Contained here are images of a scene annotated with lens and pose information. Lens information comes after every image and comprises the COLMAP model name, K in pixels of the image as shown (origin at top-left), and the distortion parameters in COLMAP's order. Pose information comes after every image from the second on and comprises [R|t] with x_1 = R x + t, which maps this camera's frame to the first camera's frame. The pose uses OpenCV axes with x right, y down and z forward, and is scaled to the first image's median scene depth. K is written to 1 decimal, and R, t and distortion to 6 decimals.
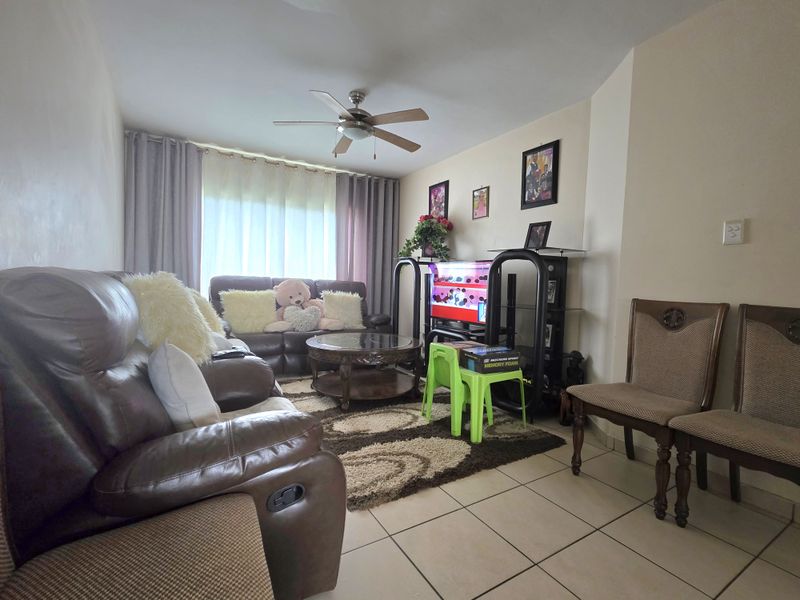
lens RADIAL K [[372.8, 0, 401.2], [0, 372.8, 303.7], [0, 0, 1]] dist [-0.000433, 0.000177]
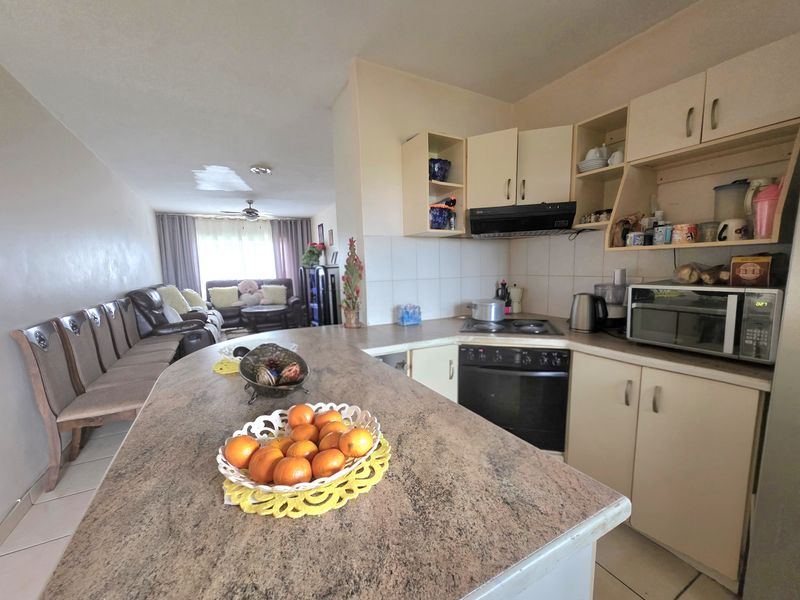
lens RADIAL K [[330.1, 0, 400.1], [0, 330.1, 312.1], [0, 0, 1]] dist [0.000487, 0.000029]
pose [[0.997367, -0.047452, -0.054836, 0.912202], [0.051736, 0.995488, 0.079546, 0.009679], [0.050814, -0.082173, 0.995322, -1.067576]]
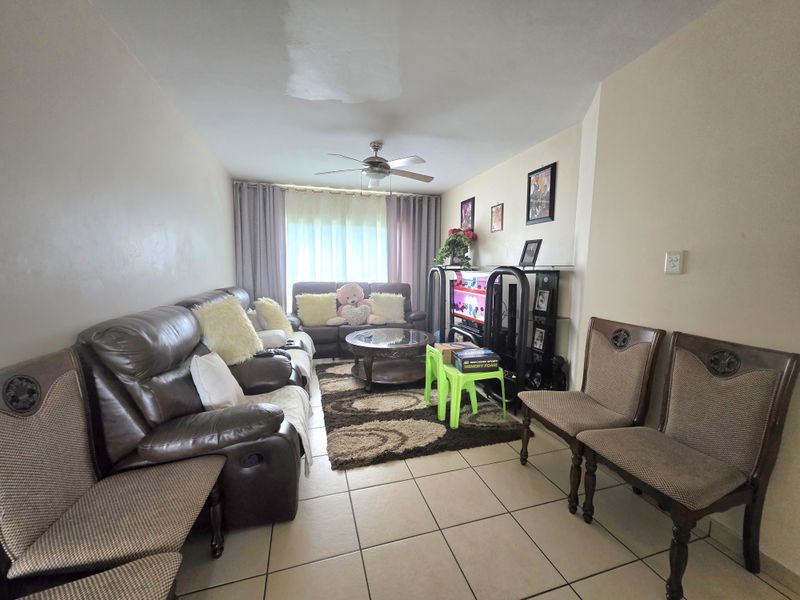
lens RADIAL K [[319.2, 0, 401.3], [0, 319.2, 303.6], [0, 0, 1]] dist [0.000440, -0.000015]
pose [[0.967706, 0.010060, -0.251881, 0.246398], [0.003421, 0.998587, 0.053025, -0.083417], [0.252058, -0.052174, 0.966305, -0.047875]]
